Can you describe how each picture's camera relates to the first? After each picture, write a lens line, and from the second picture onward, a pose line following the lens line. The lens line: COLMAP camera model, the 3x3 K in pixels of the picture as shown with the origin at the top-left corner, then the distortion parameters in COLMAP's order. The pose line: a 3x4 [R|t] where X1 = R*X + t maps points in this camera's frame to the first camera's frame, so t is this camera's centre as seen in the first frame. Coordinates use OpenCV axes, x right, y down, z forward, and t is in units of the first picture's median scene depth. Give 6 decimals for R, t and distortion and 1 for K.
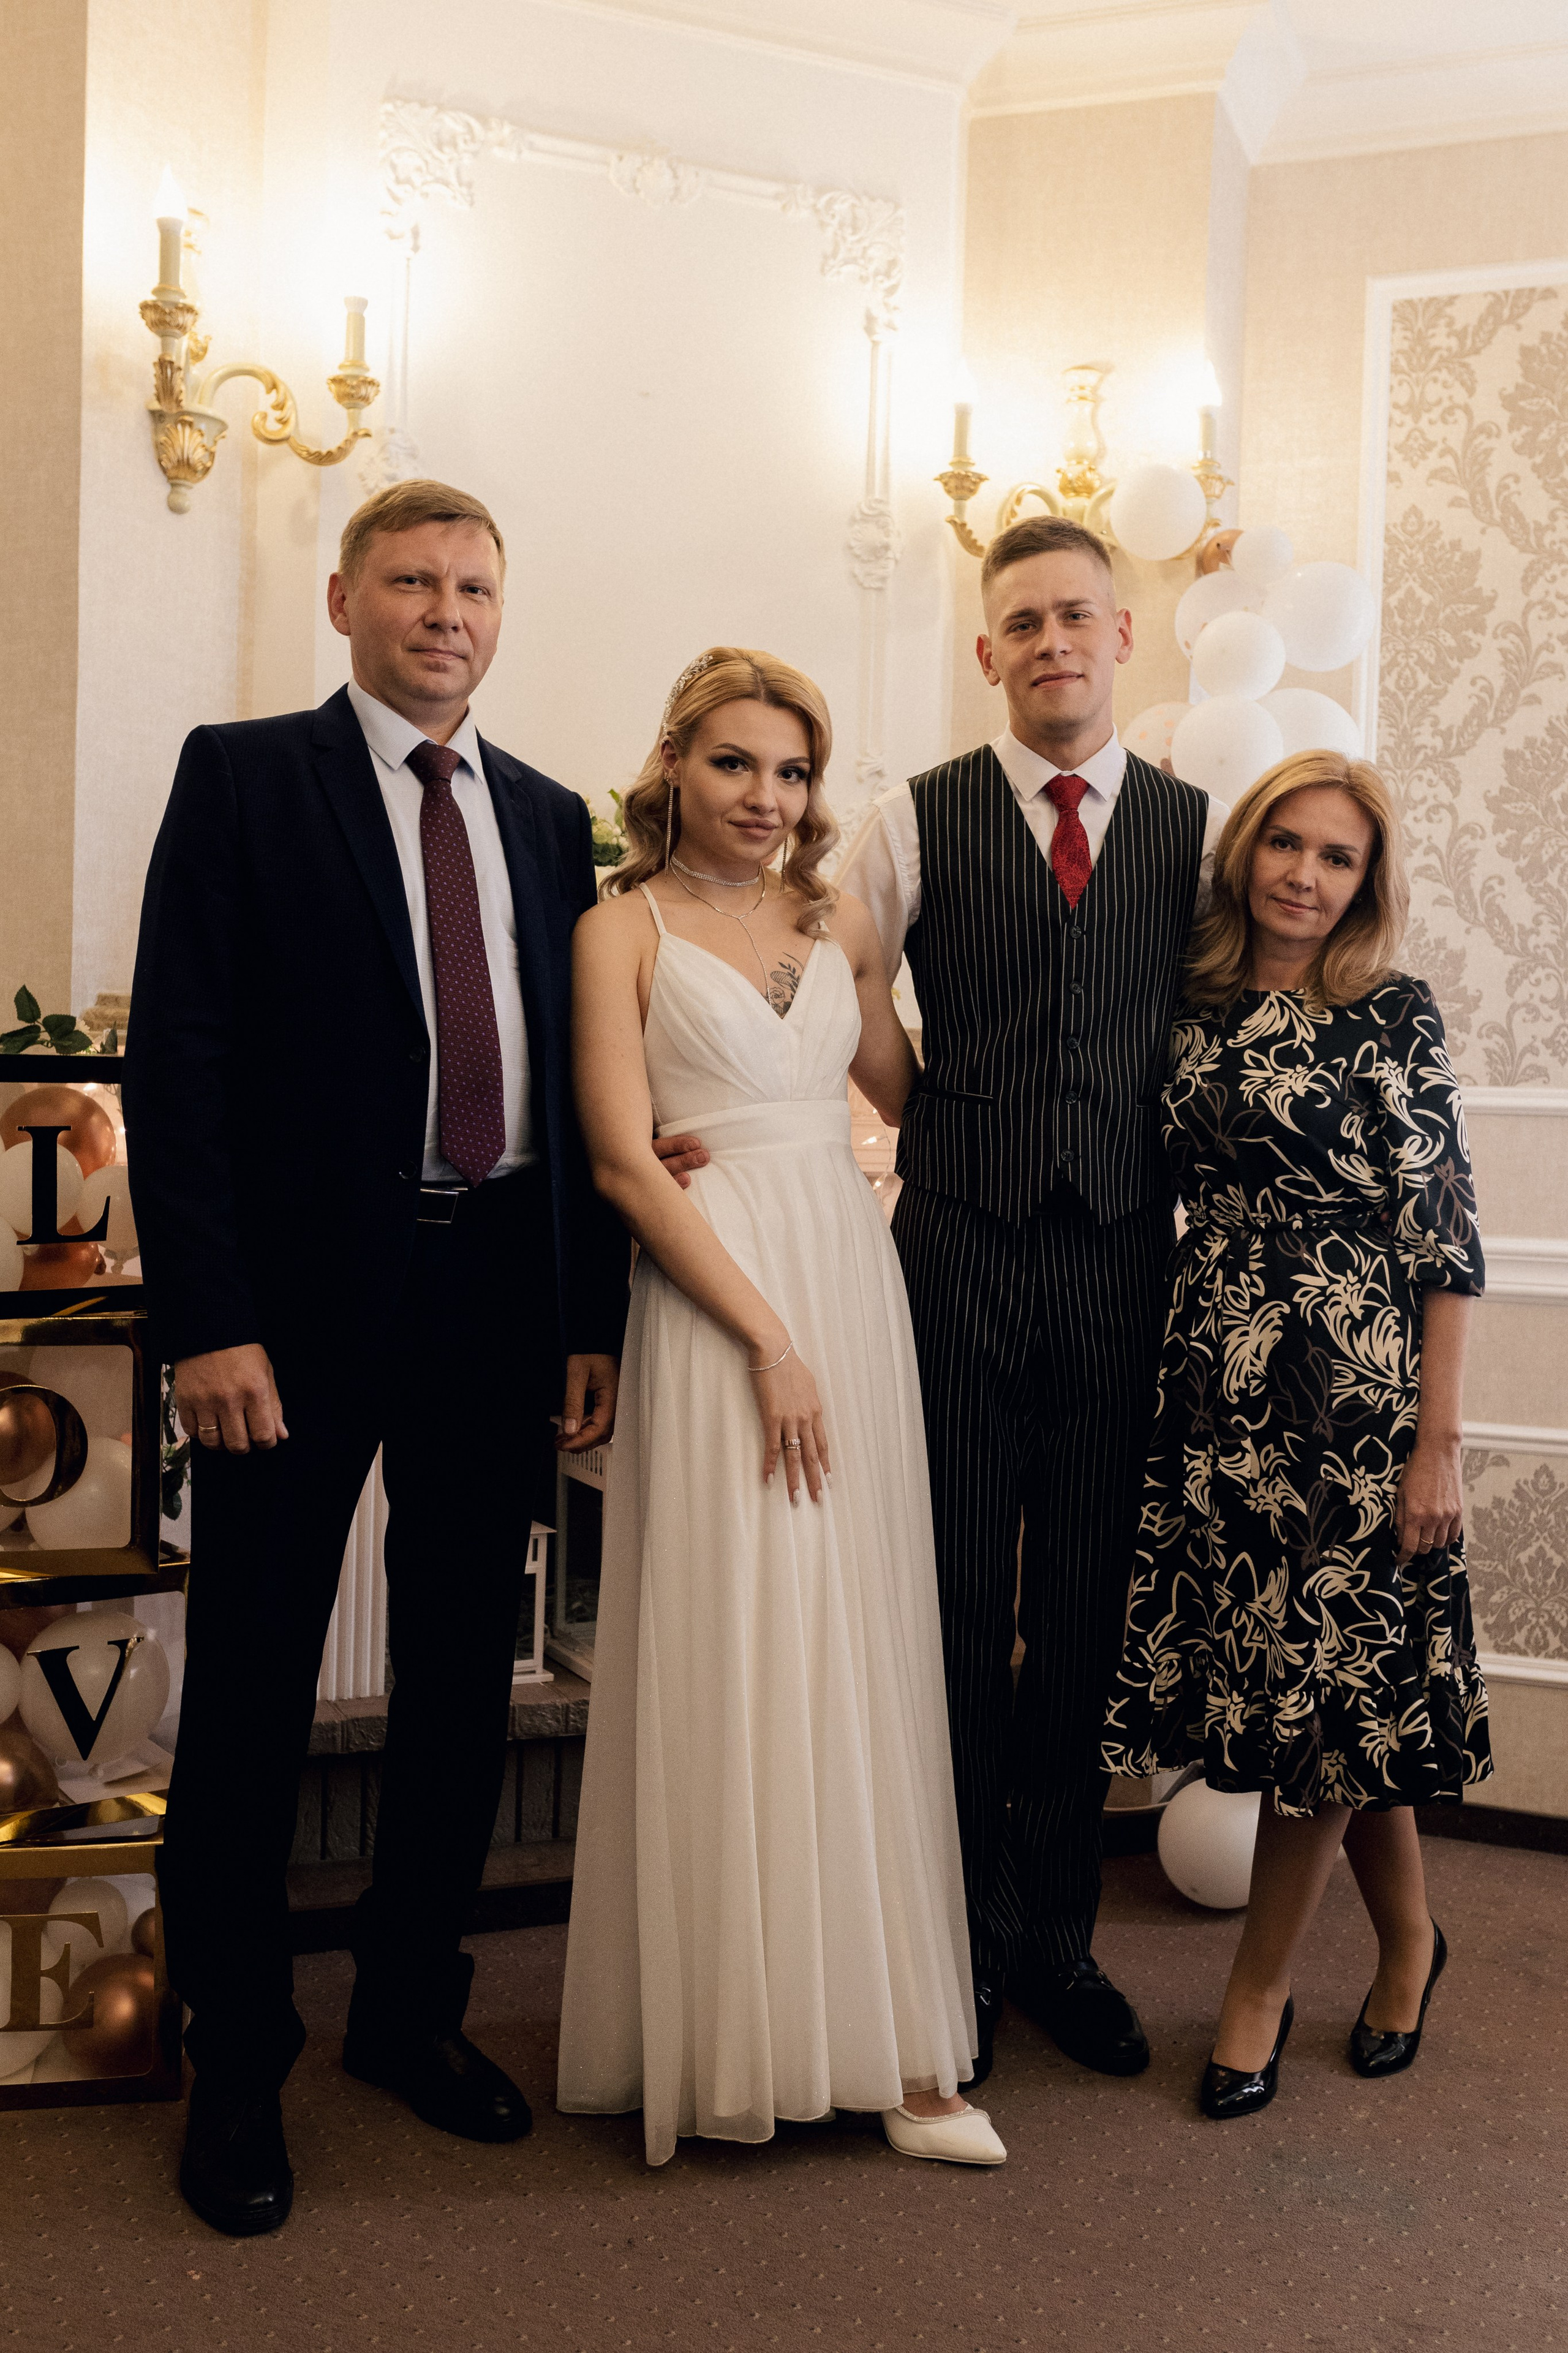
lens RADIAL K [[2341.1, 0, 793.7], [0, 2341.1, 1171.1], [0, 0, 1]] dist [-0.007152, 0.008500]
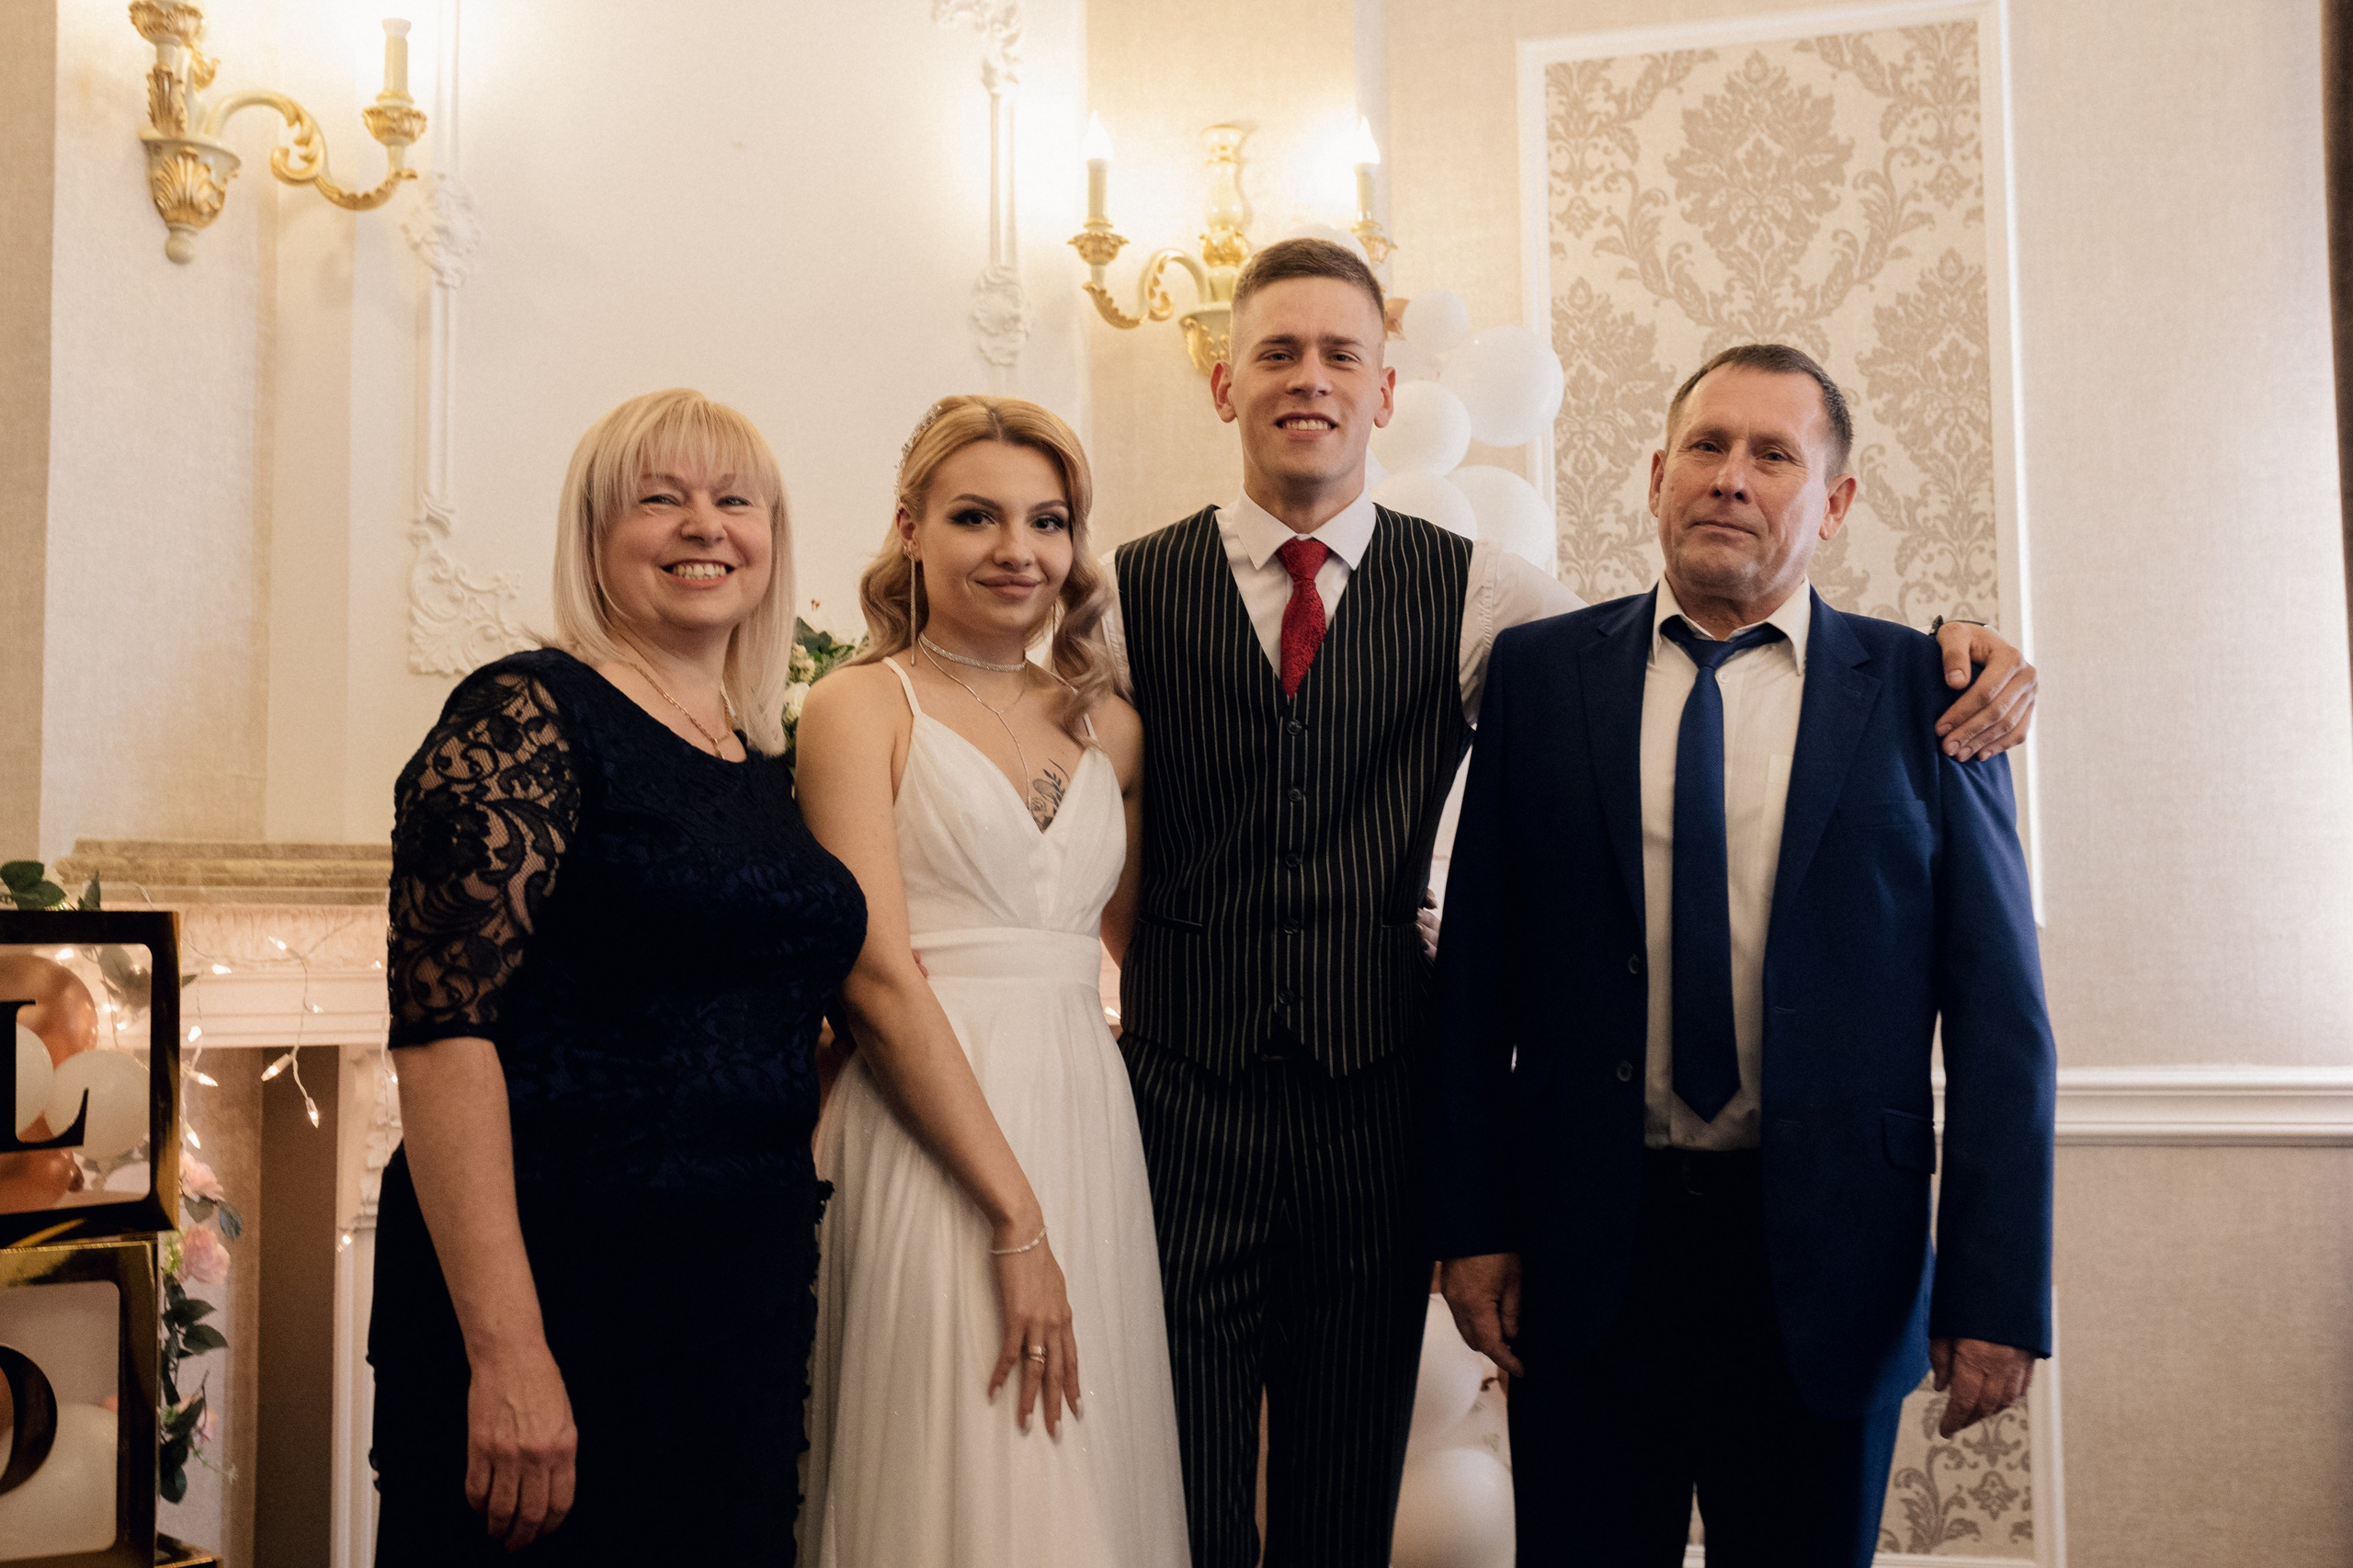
lens RADIAL K [[2414.6, 0, 1182.9], [0, 2414.6, 790.8], [0, 0, 1]] dist [-0.006046, 0.010771]
pose [[0.989898, -0.030551, 0.138449, -0.028777], [0.045239, 0.993525, -0.104220, 0.008804], [-0.134369, 0.109430, 0.984871, 0.107301]]
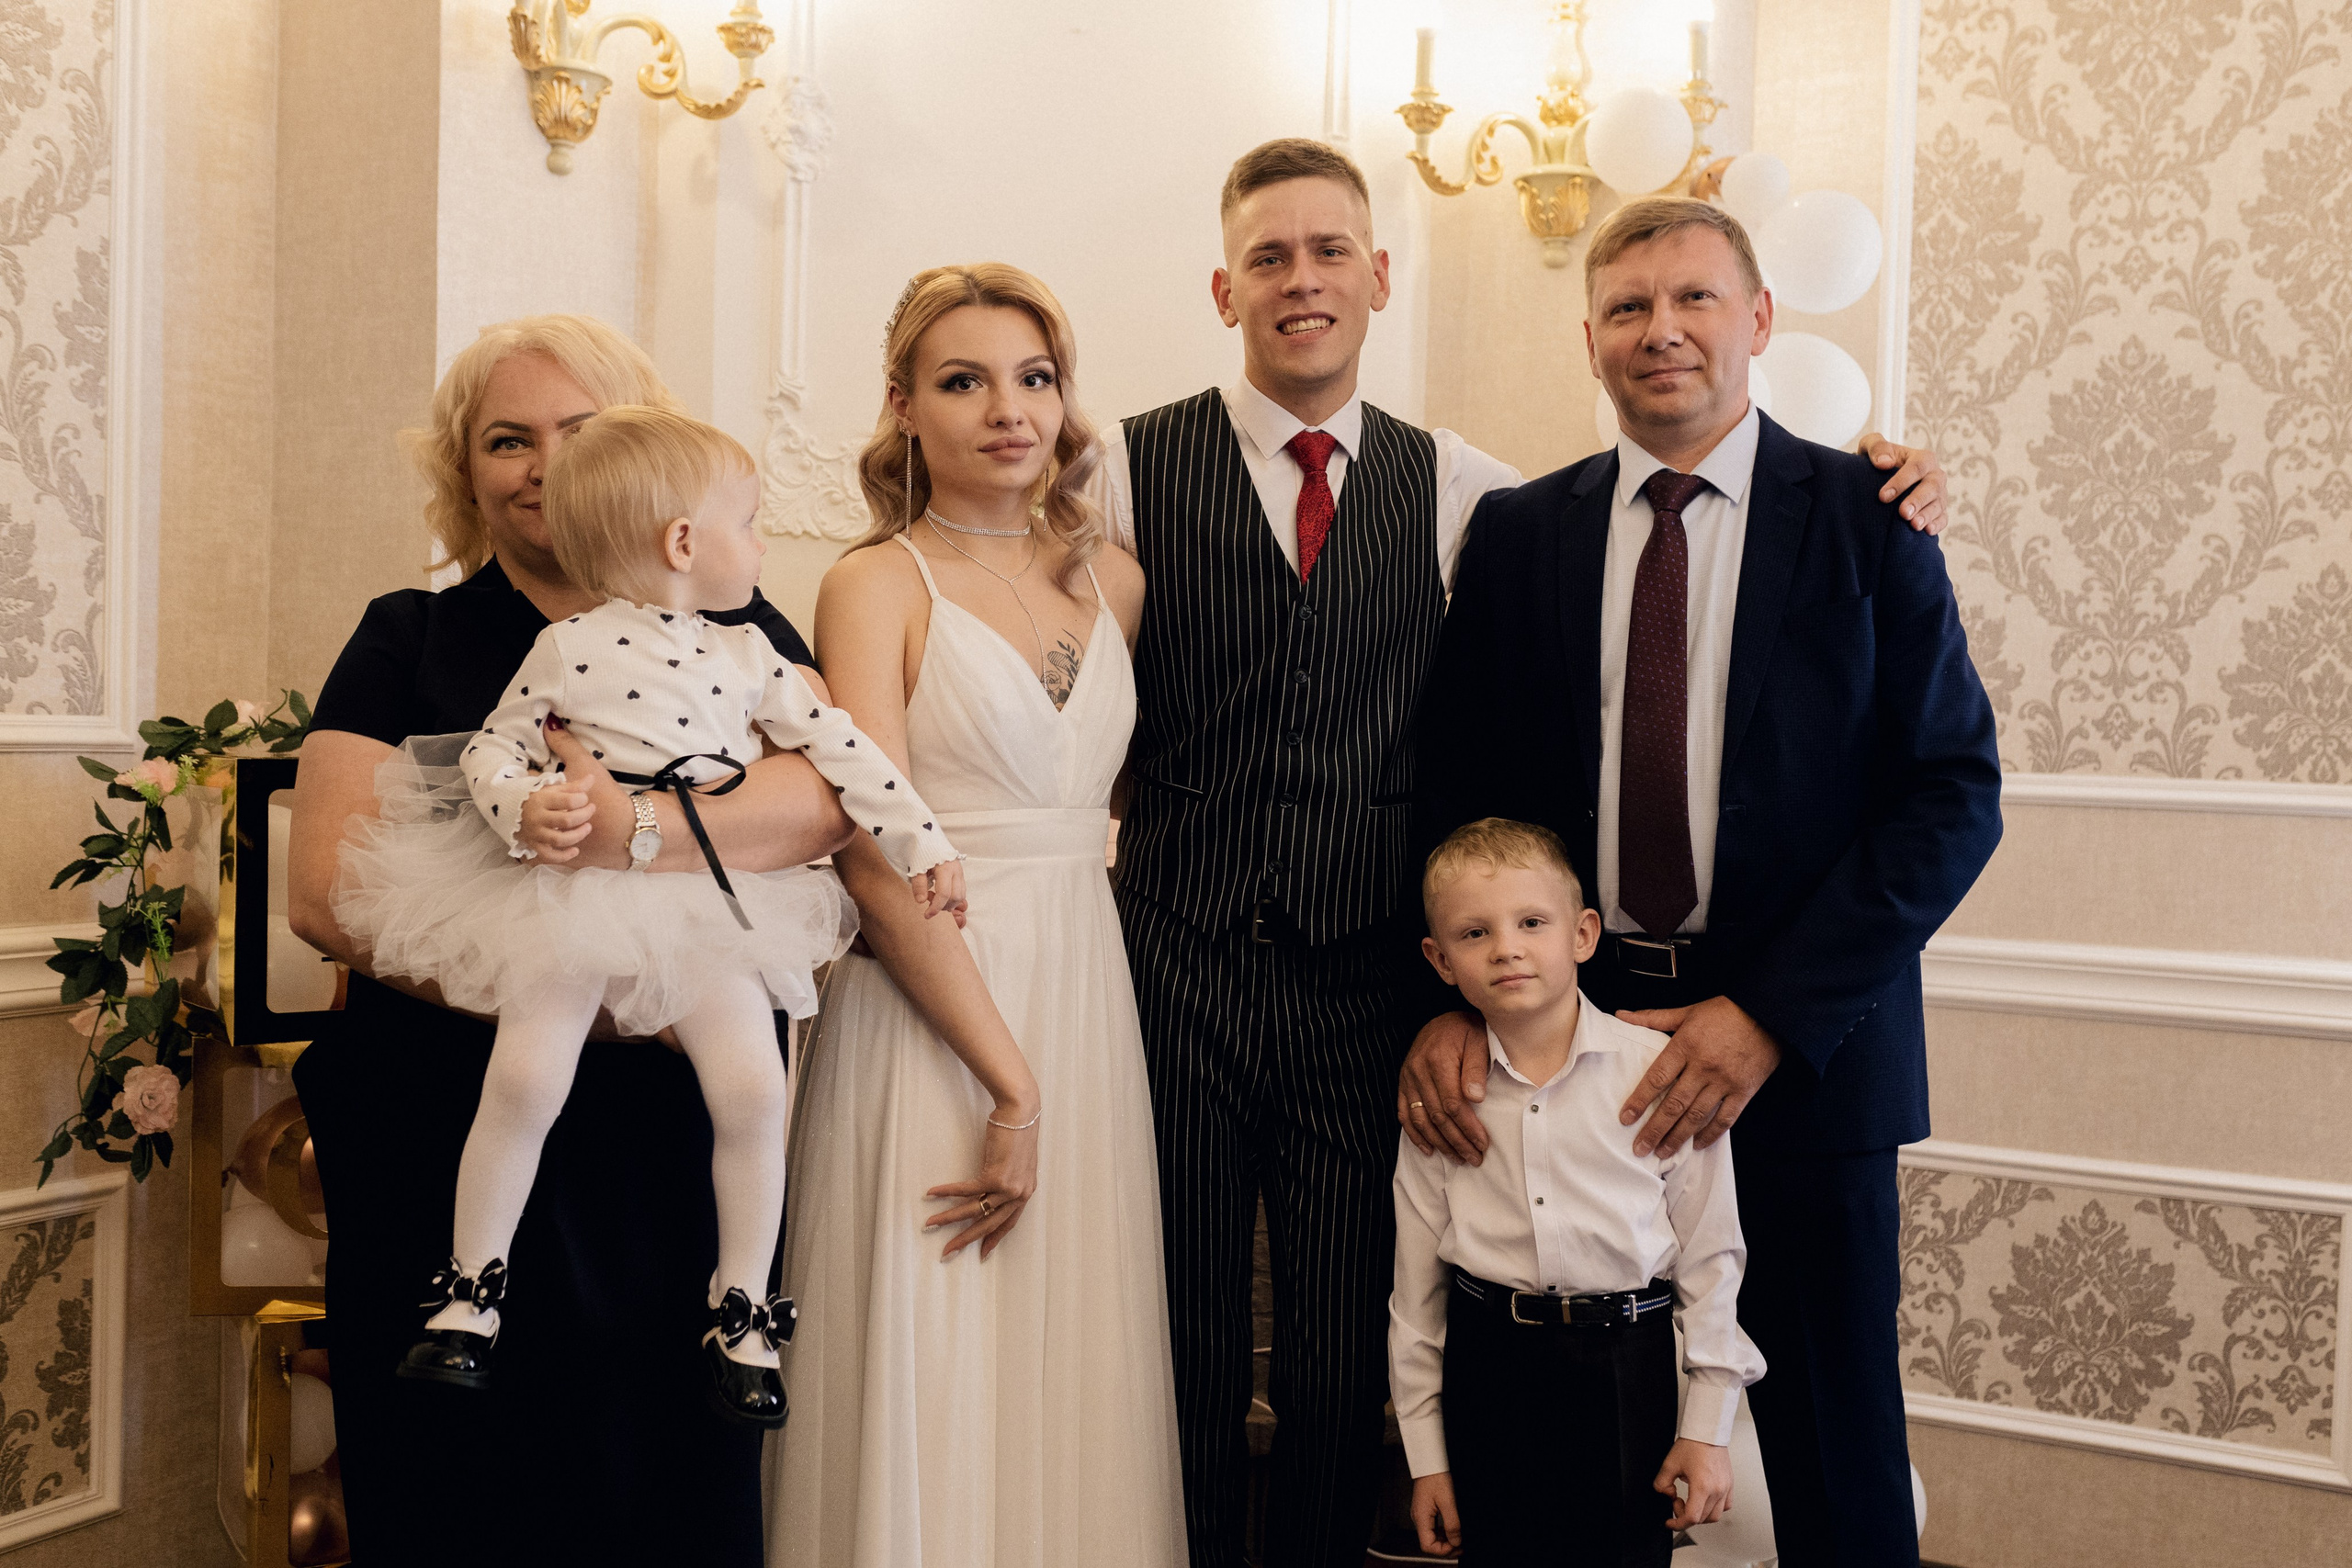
lens RADIAL K [[2340.0, 0, 1180.5], [0, 2340.0, 790.9], [0, 0, 1]] dist [-0.007152, 0.008500]
pose [[0.992114, 0.004341, -0.125267, 0.088570], [-0.004872, 0.999980, -0.003931, -0.024585], [0.125247, 0.004511, 0.992115, 0.078443]]
